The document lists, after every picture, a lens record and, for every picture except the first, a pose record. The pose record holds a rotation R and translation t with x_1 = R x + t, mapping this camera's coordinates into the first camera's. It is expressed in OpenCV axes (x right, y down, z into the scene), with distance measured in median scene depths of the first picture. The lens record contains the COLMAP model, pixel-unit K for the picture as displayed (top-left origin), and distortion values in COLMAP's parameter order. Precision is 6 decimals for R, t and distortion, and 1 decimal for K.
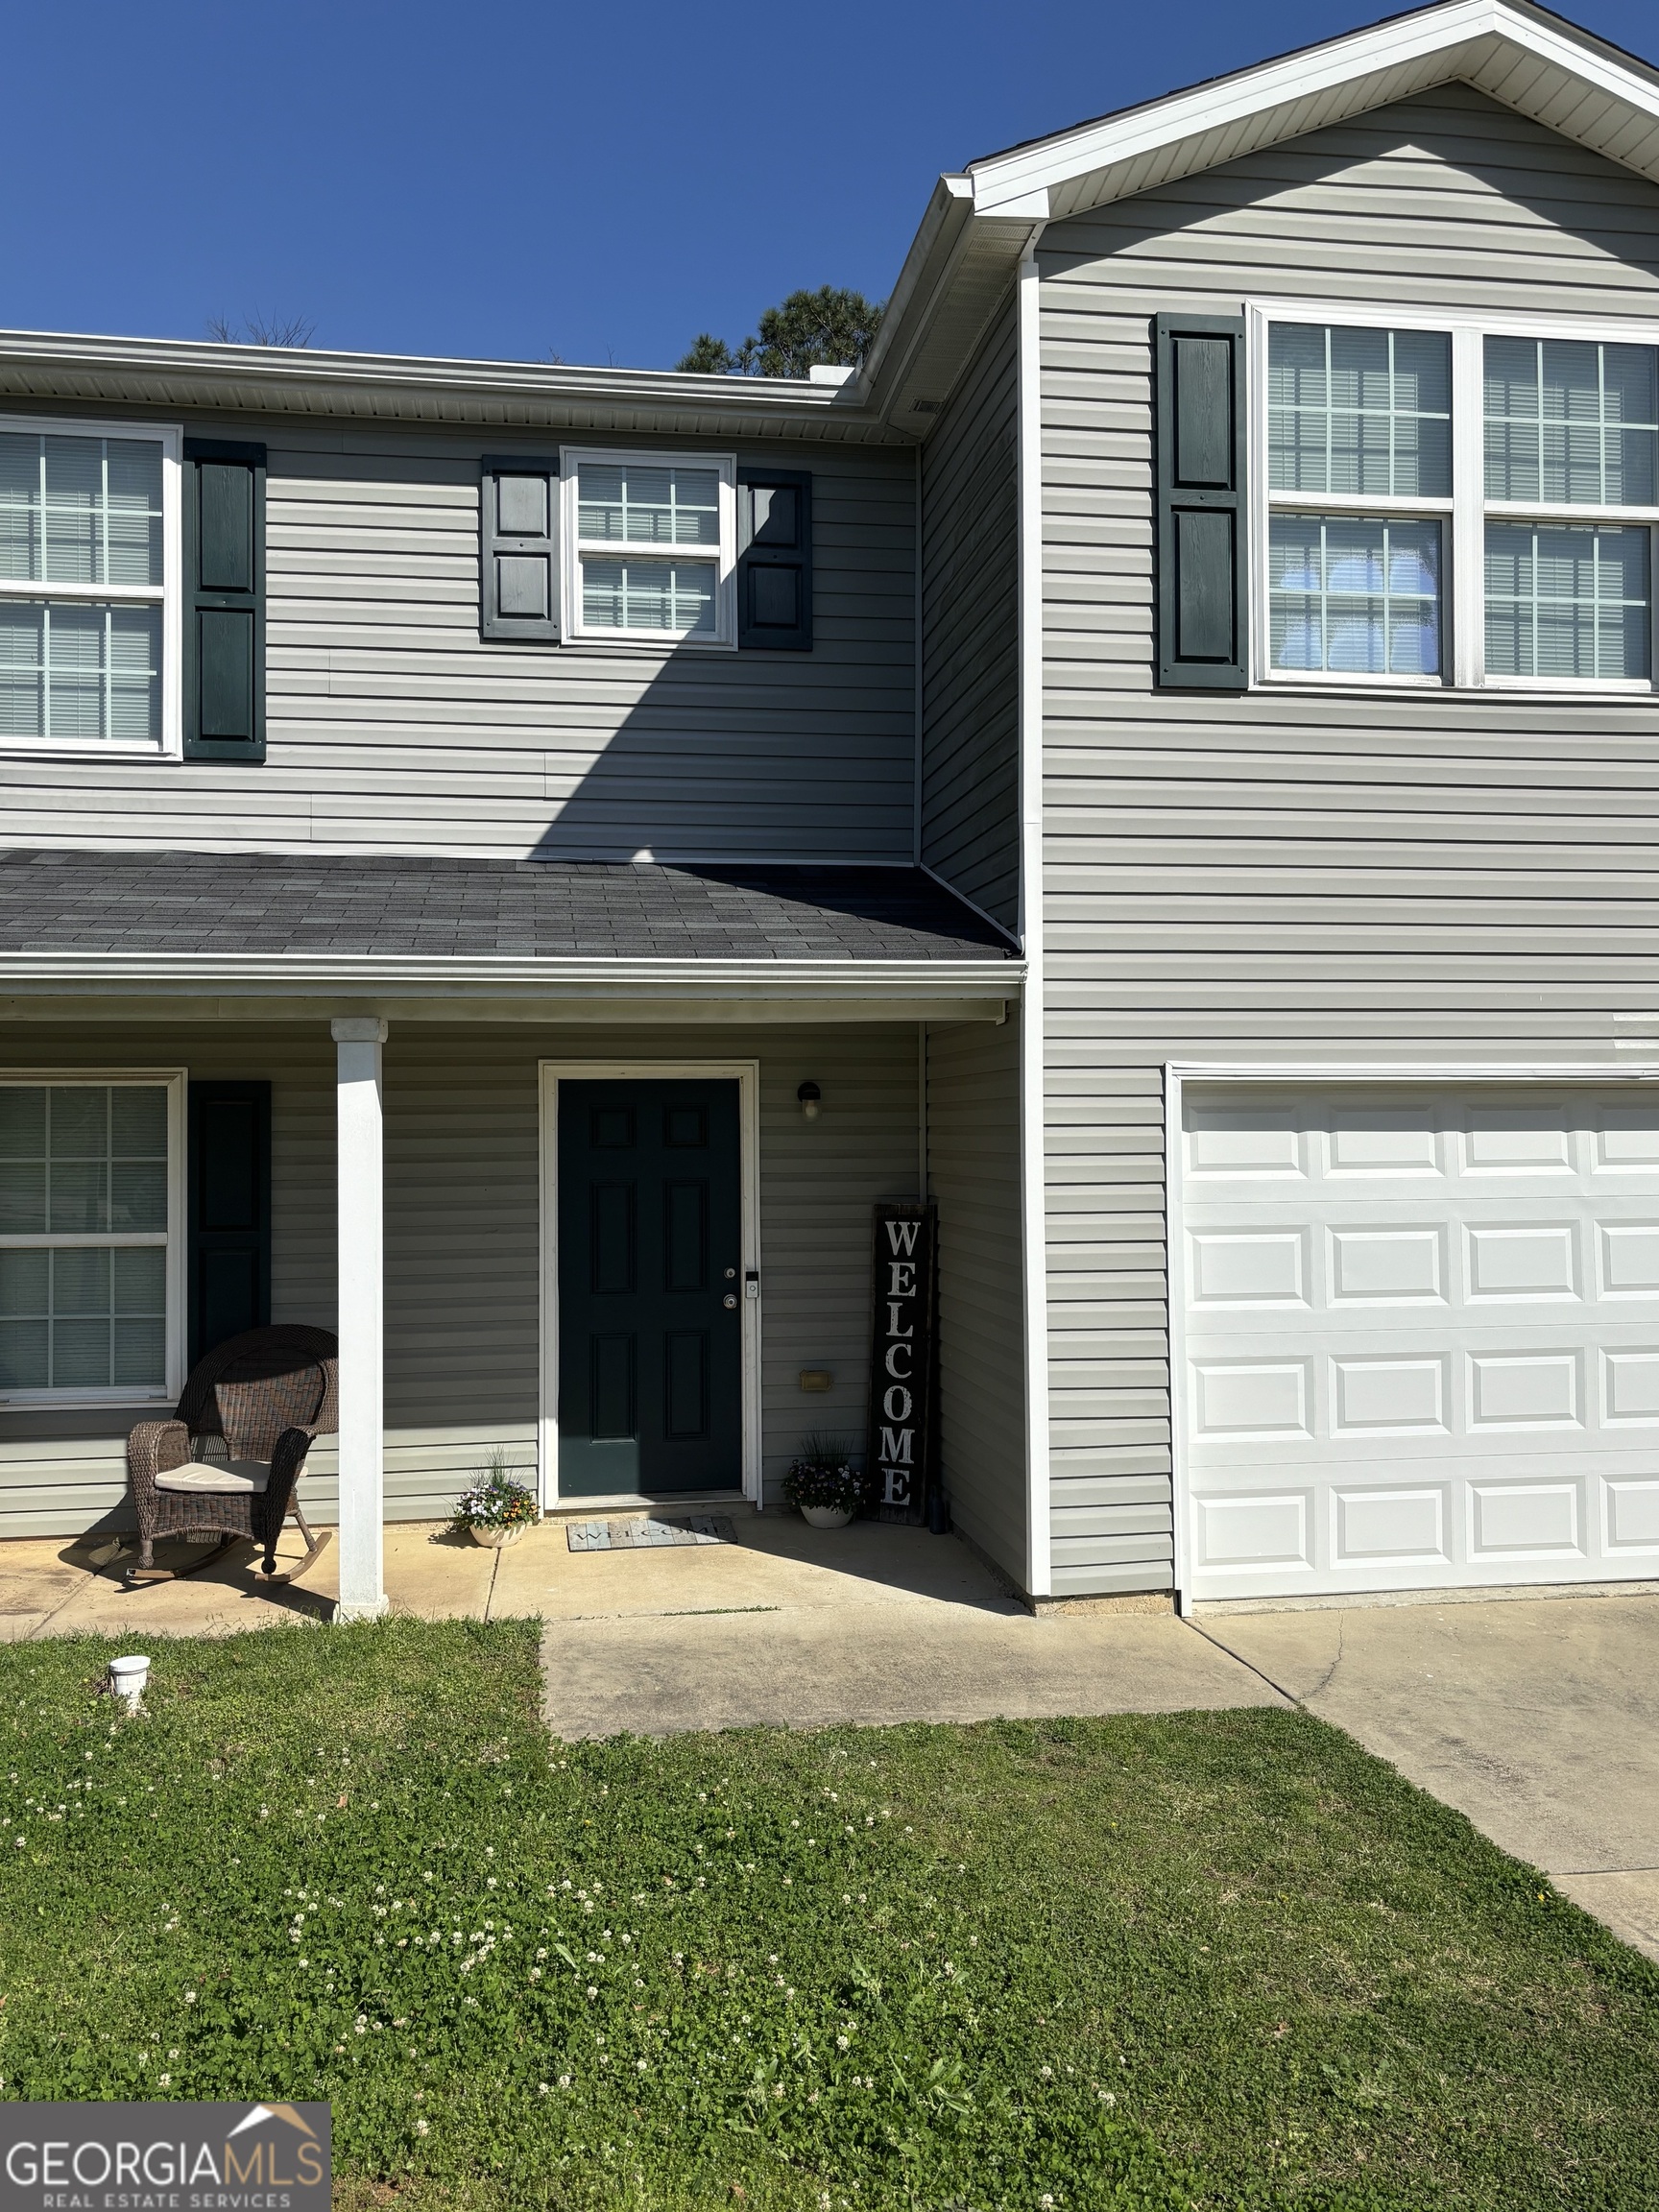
lens RADIAL K [[1738.9, 0, 811.6], [0, 1738.9, 1097.8], [0, 0, 1]] dist [0.003867, 0.000665]
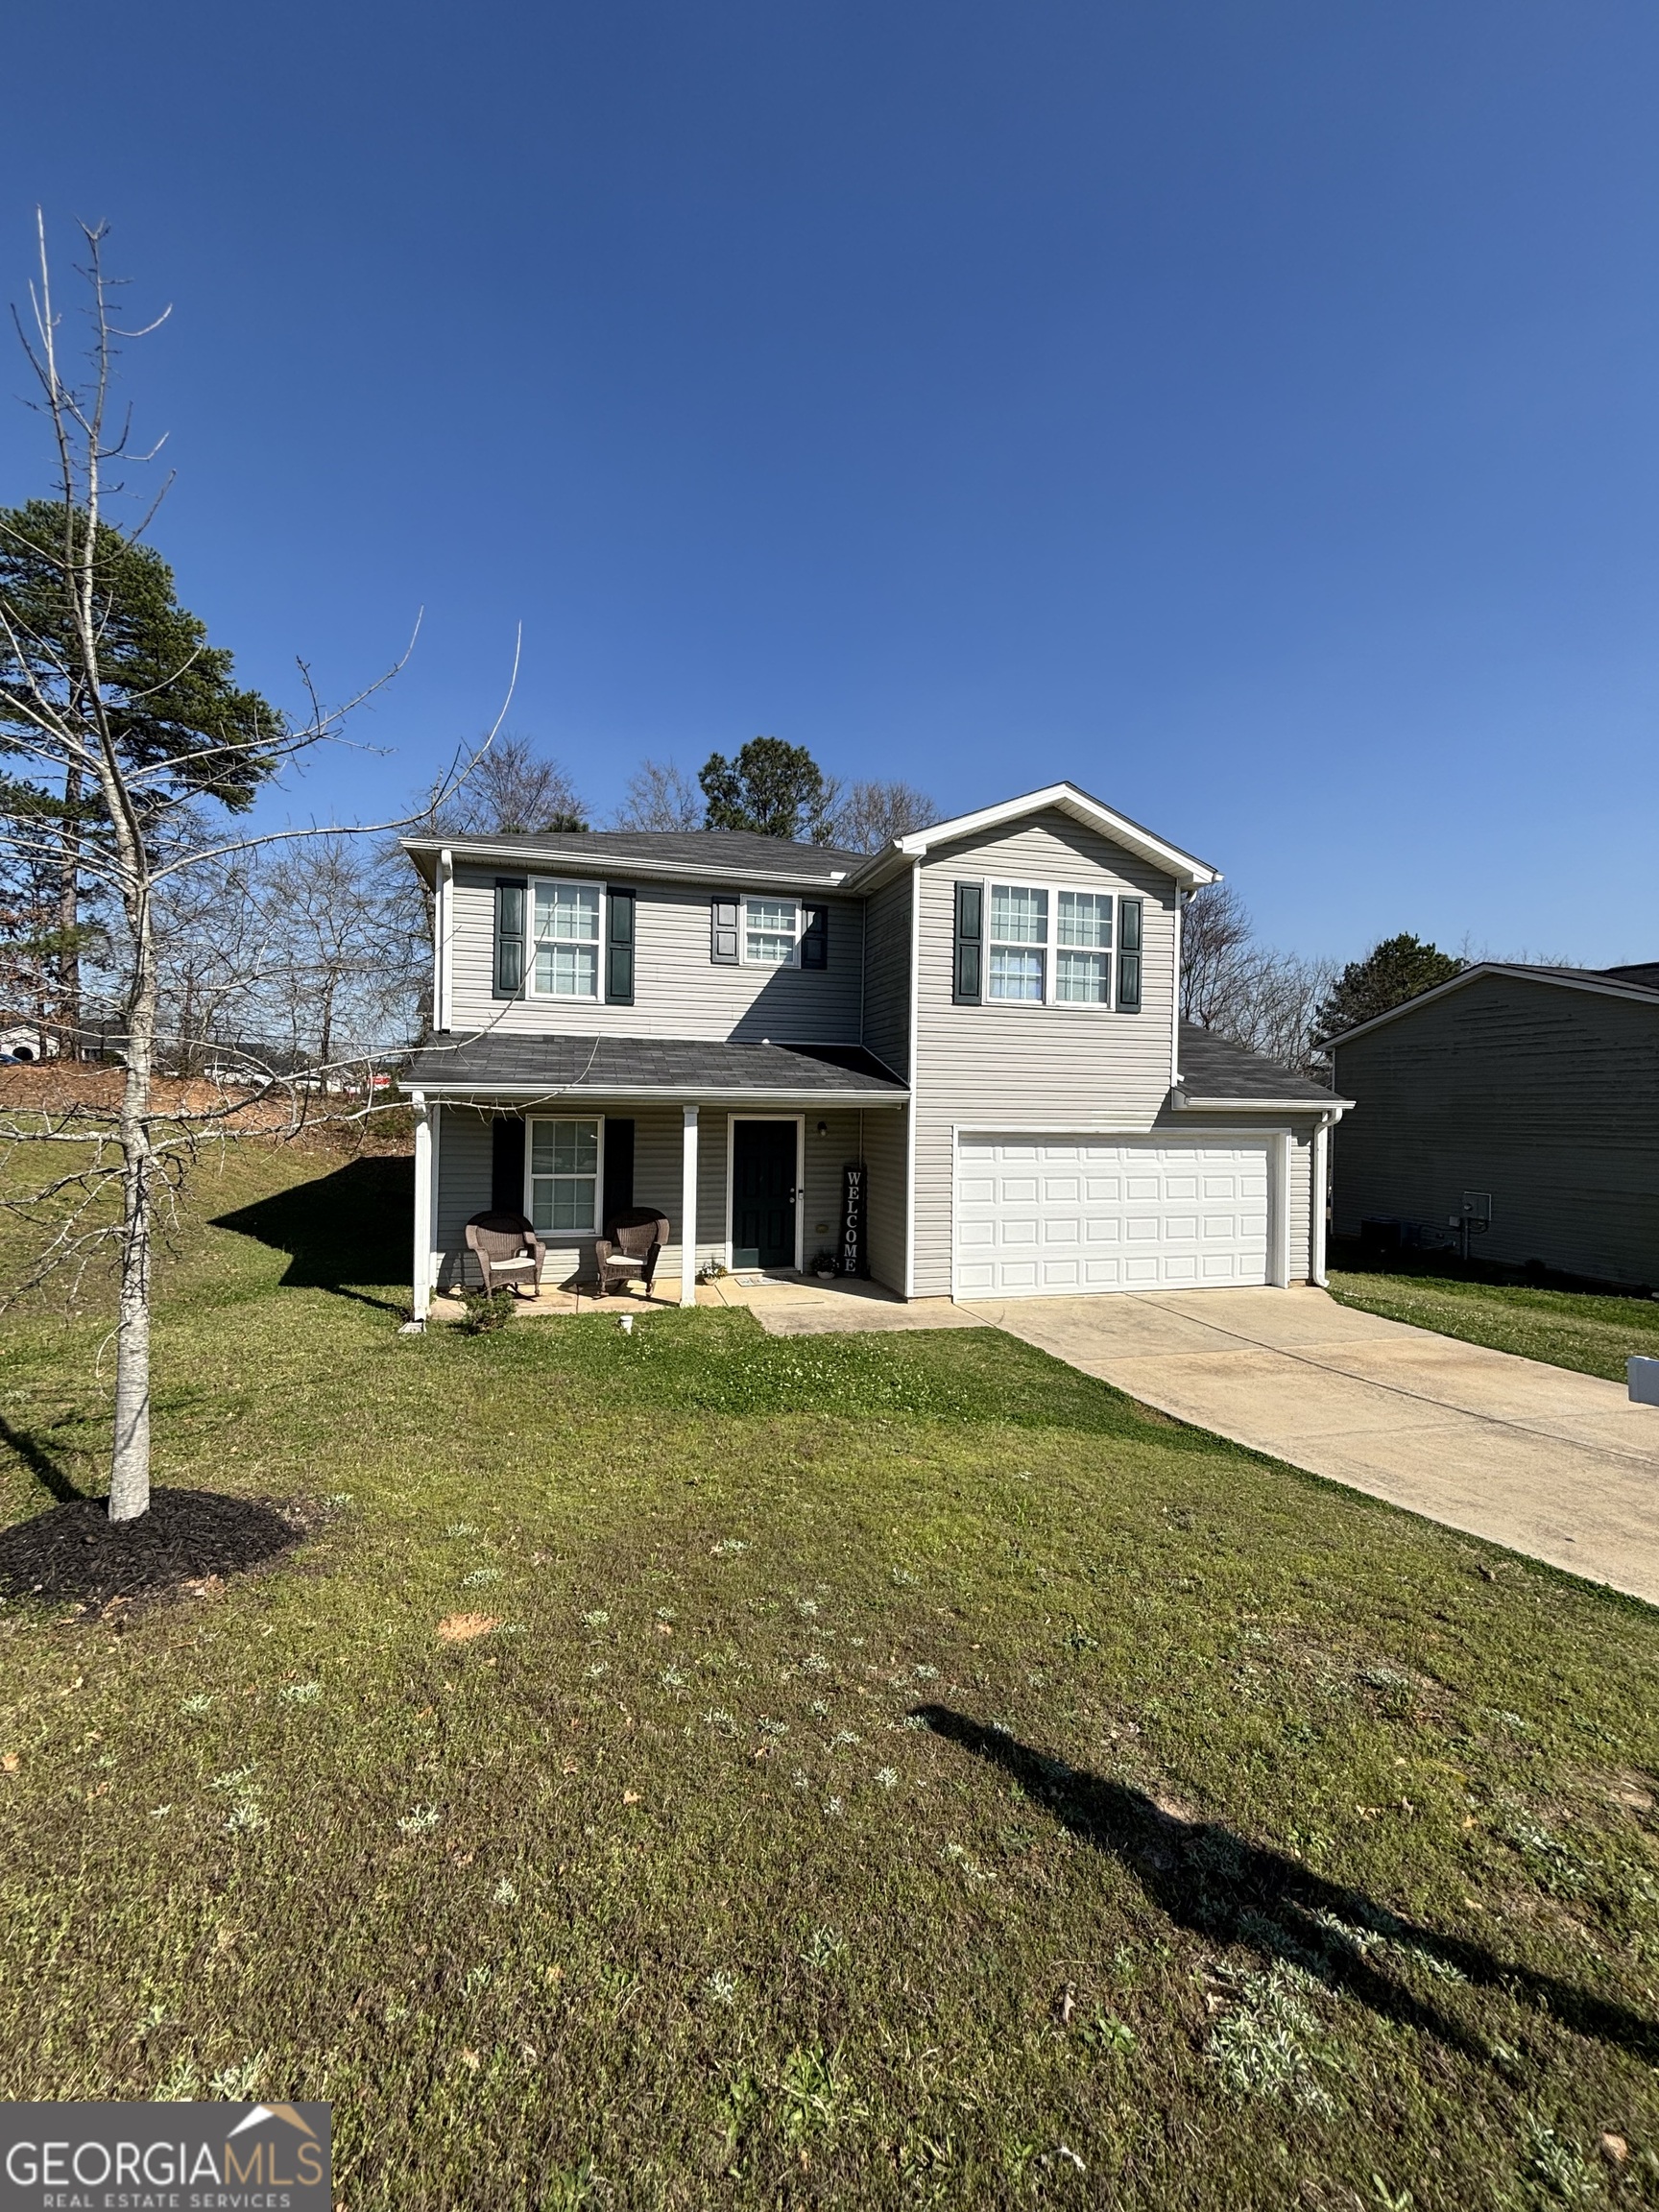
lens RADIAL K [[869.2, 0, 835.4], [0, 869.2, 1102.5], [0, 0, 1]] dist [0.003666, 0.000125]
pose [[0.990542, 0.023268, 0.135226, -0.202746], [-0.025030, 0.999622, 0.011349, -0.069020], [-0.134910, -0.014627, 0.990750, -0.474059]]
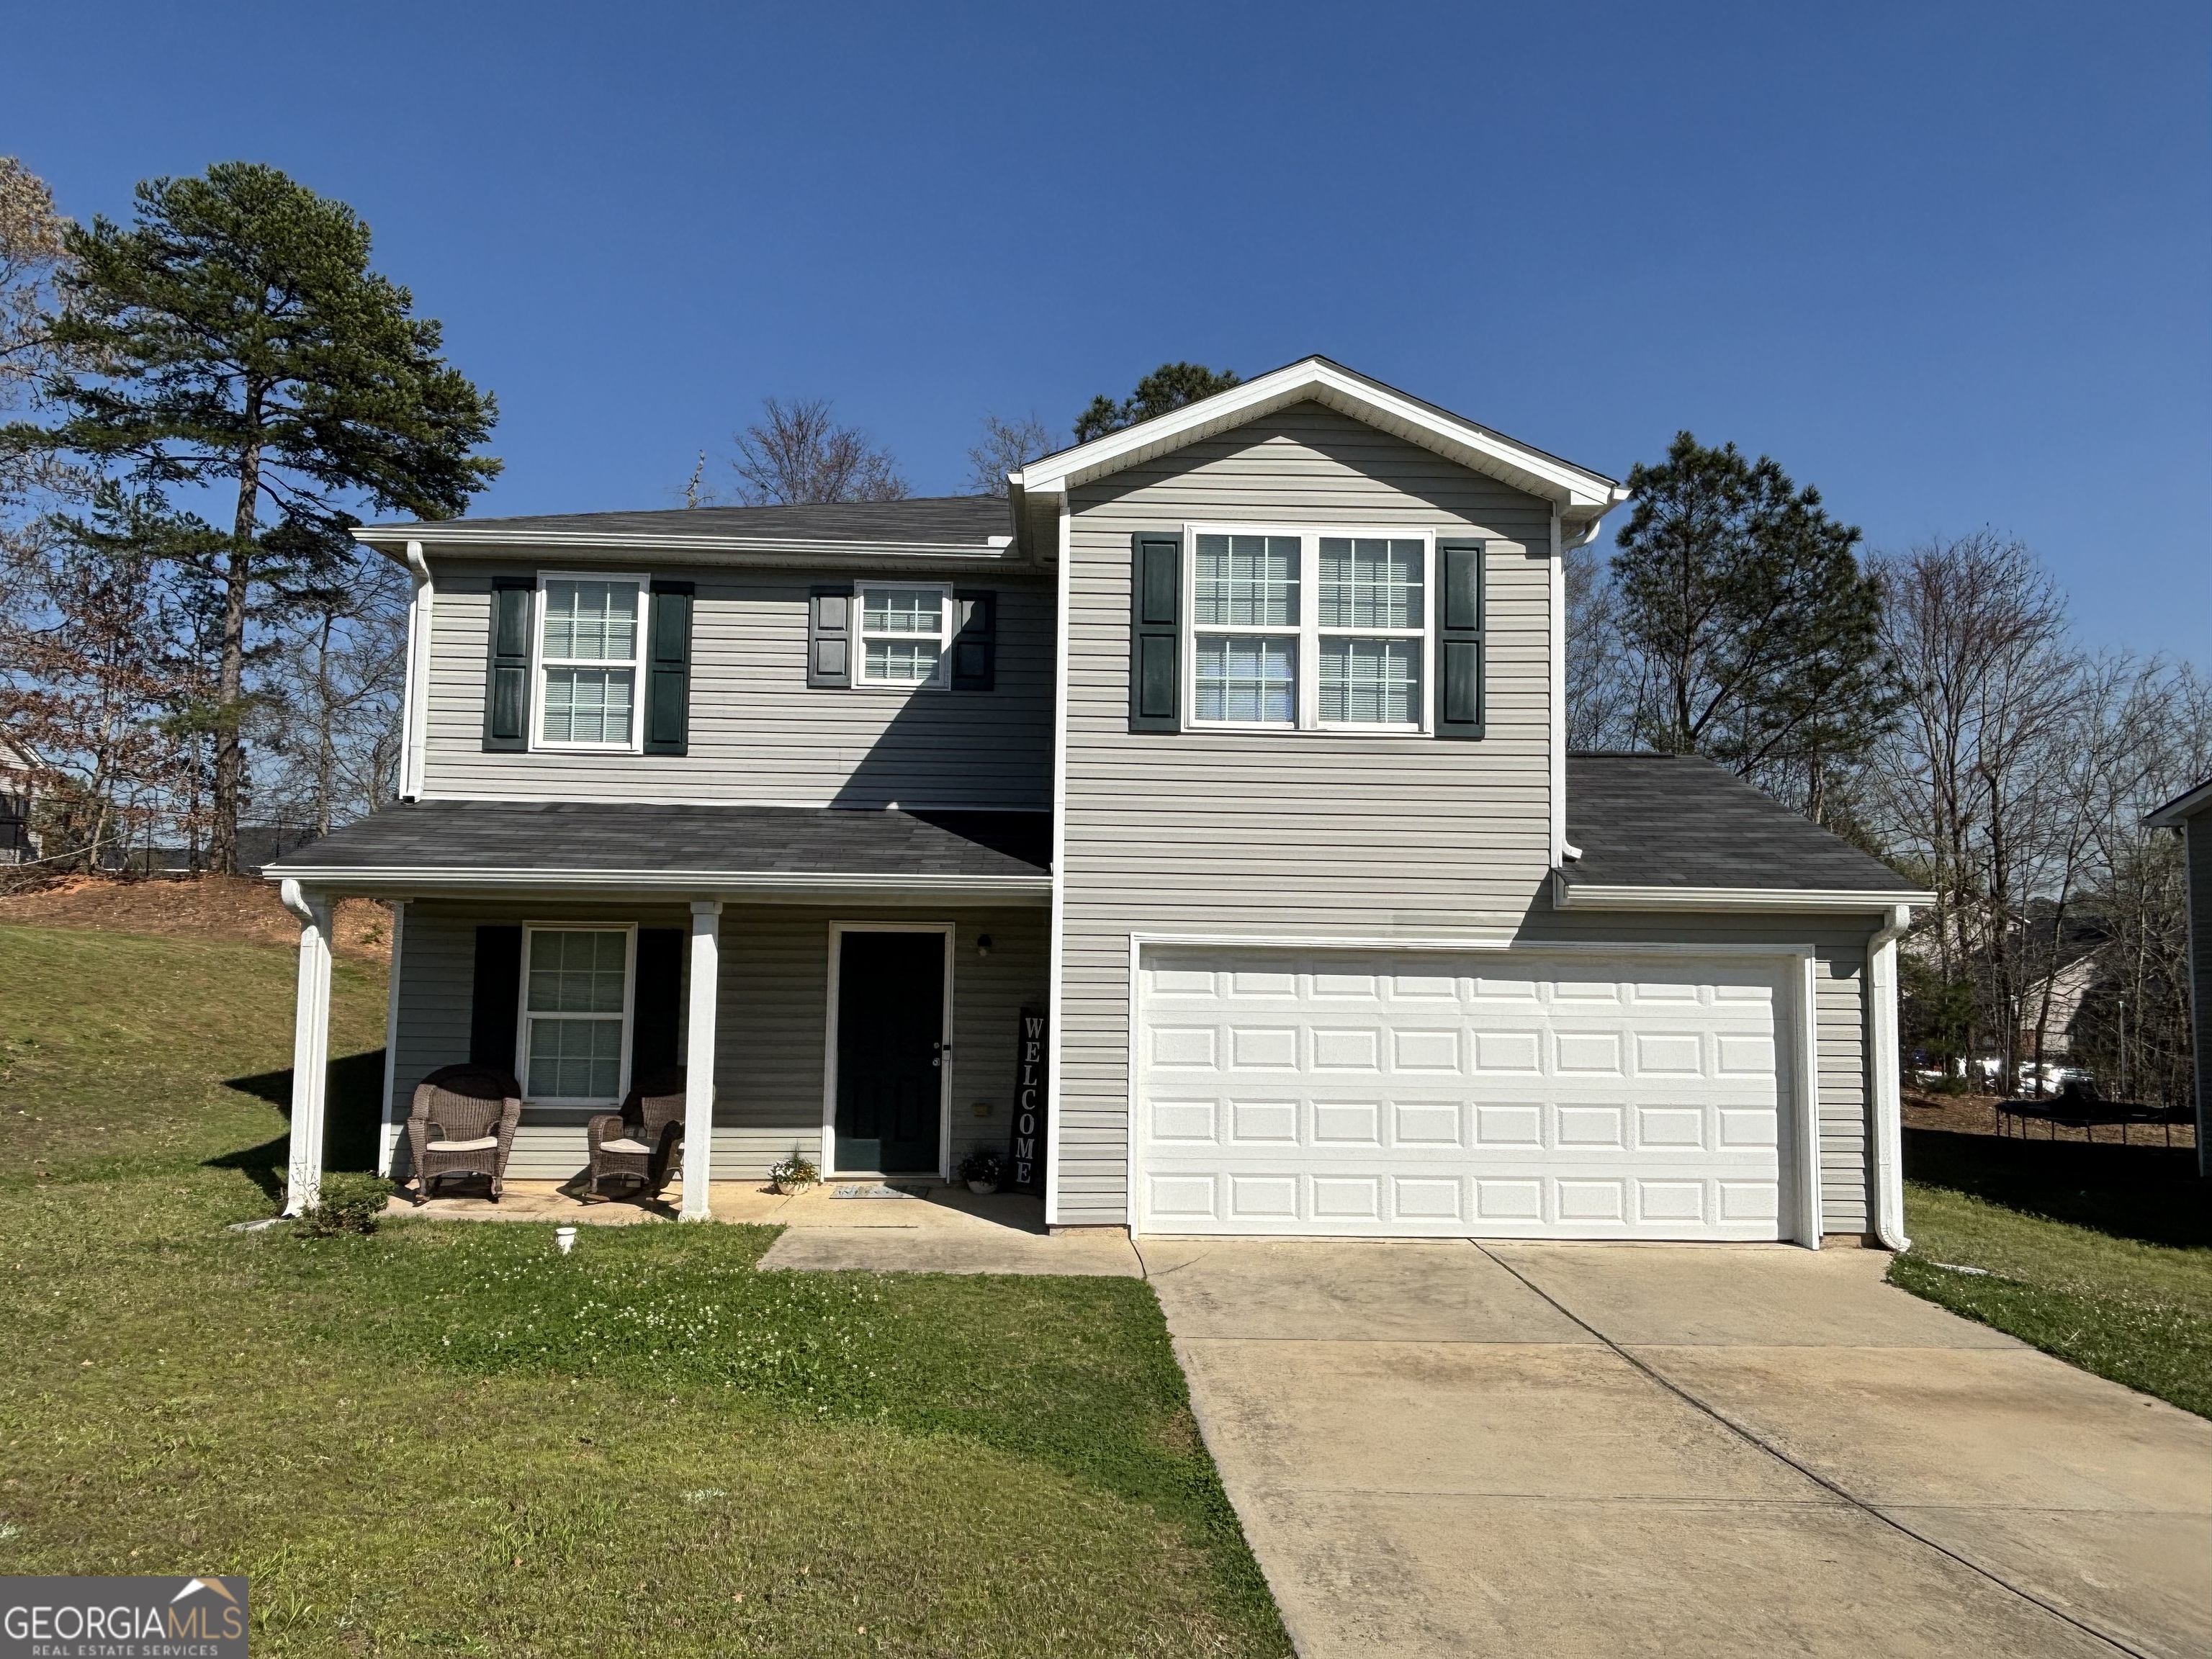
lens RADIAL K [[1378.7, 0, 1114.3], [0, 1378.7, 833.9], [0, 0, 1]] dist [0.005434, -0.002911]
pose [[0.994009, 0.013579, -0.108448, 0.327055], [-0.020671, 0.997701, -0.064539, -0.029463], [0.107322, 0.066394, 0.992005, -0.430748]]
